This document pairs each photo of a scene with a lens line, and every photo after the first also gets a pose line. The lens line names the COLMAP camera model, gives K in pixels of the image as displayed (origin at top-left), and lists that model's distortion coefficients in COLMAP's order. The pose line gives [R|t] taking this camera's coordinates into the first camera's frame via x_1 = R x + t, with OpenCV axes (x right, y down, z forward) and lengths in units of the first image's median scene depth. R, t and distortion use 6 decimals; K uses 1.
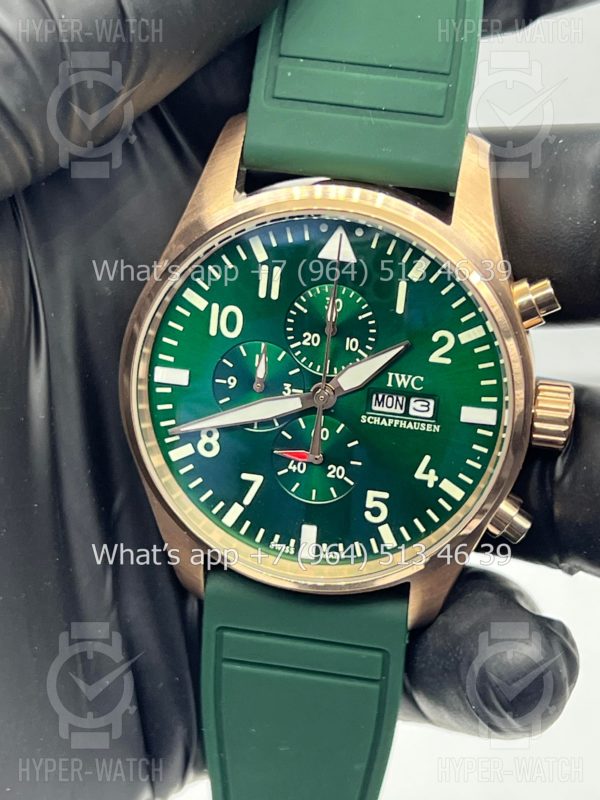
lens RADIAL K [[1900.4, 0, 302.7], [0, 1900.4, 399.7], [0, 0, 1]] dist [0.157148, 0.000000]
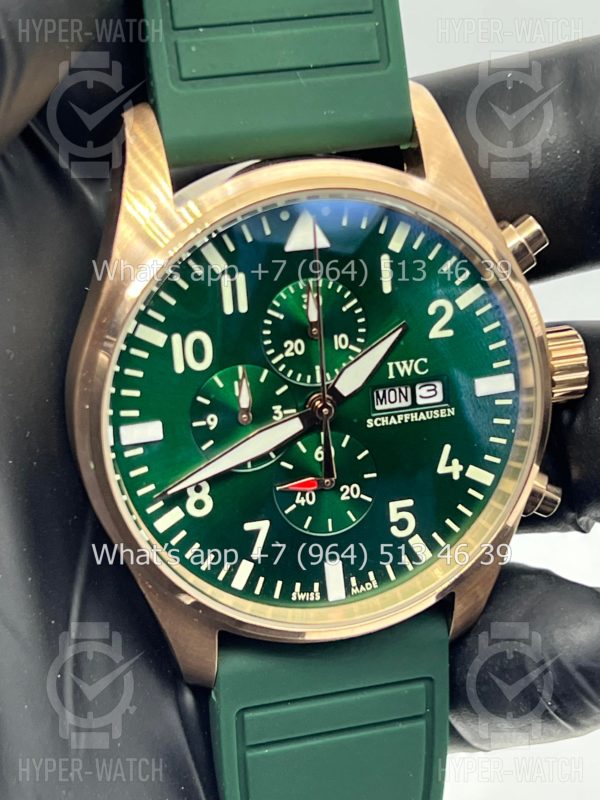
lens RADIAL K [[1900.4, 0, 291.8], [0, 1900.4, 395.7], [0, 0, 1]] dist [0.157148, 0.000000]
pose [[0.914496, -0.250722, 0.317546, -0.270471], [0.255468, 0.966431, 0.027340, -0.034419], [-0.313741, 0.056120, 0.947849, 0.195400]]
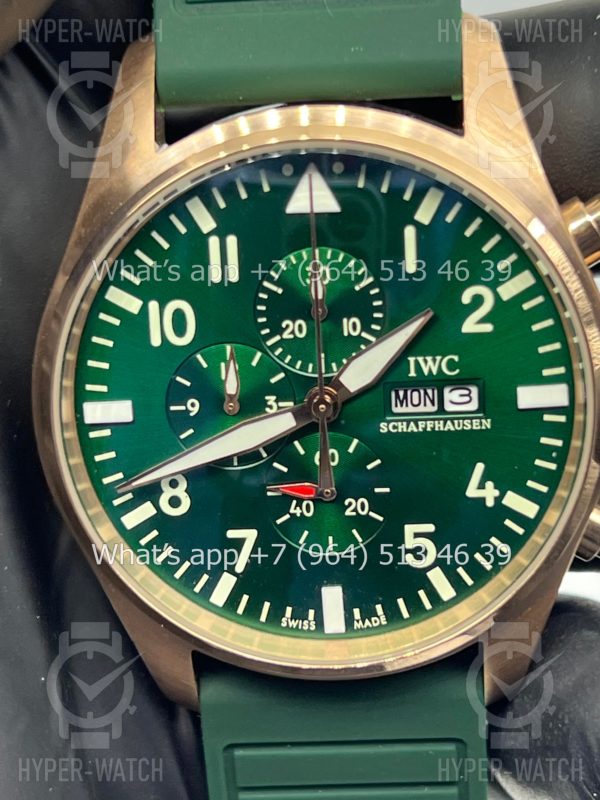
lens RADIAL K [[1900.4, 0, 298.4], [0, 1900.4, 405.5], [0, 0, 1]] dist [0.157148, 0.000000]
pose [[0.985898, -0.161270, 0.044690, -0.030314], [0.162270, 0.986550, -0.019697, 0.010870], [-0.040912, 0.026671, 0.998807, 0.285640]]
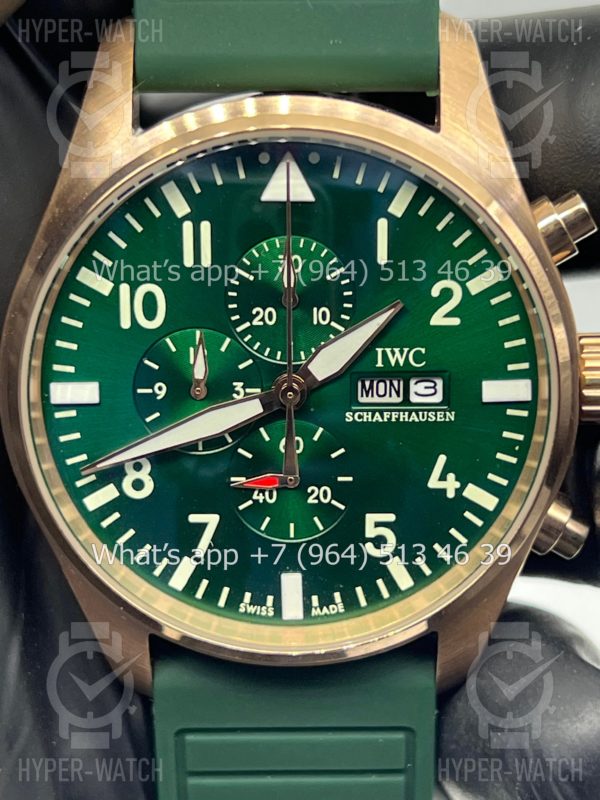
lens RADIAL K [[1900.4, 0, 304.8], [0, 1900.4, 402.6], [0, 0, 1]] dist [0.157148, 0.000000]
pose [[0.985998, -0.129753, 0.104746, -0.059744], [0.132302, 0.991051, -0.017737, 0.015424], [-0.101507, 0.031346, 0.994341, 0.281787]]
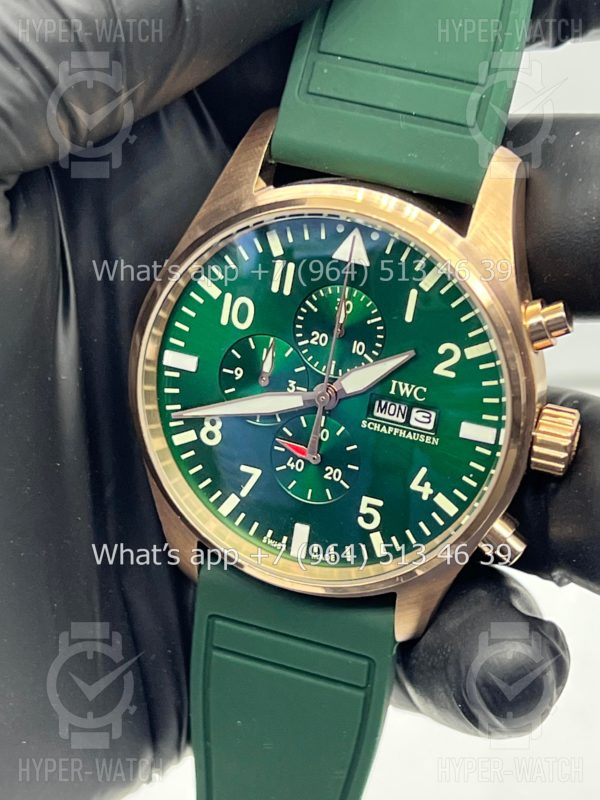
lens RADIAL K [[1900.4, 0, 302.4], [0, 1900.4, 397.1], [0, 0, 1]] dist [0.157148, 0.000000]
pose [[0.988185, 0.105044, -0.111610, 0.109529], [-0.104497, 0.994467, 0.010756, -0.011107], [0.112122, 0.001033, 0.993694, 0.010742]]
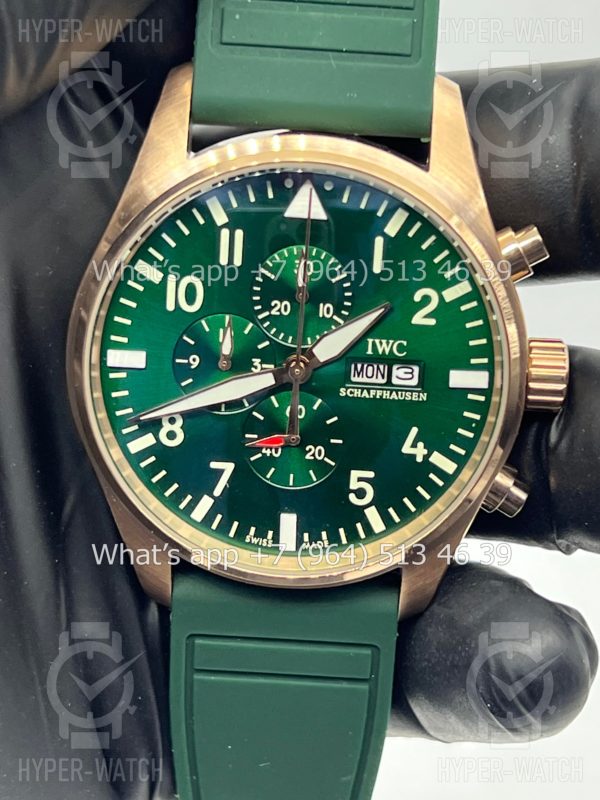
lens RADIAL K [[1900.4, 0, 304.5], [0, 1900.4, 400.4], [0, 0, 1]] dist [0.157148, 0.000000]
pose [[0.992411, -0.065573, 0.104024, -0.081125], [0.067317, 0.997642, -0.013340, 0.025084], [-0.102904, 0.020242, 0.994485, 0.096826]]
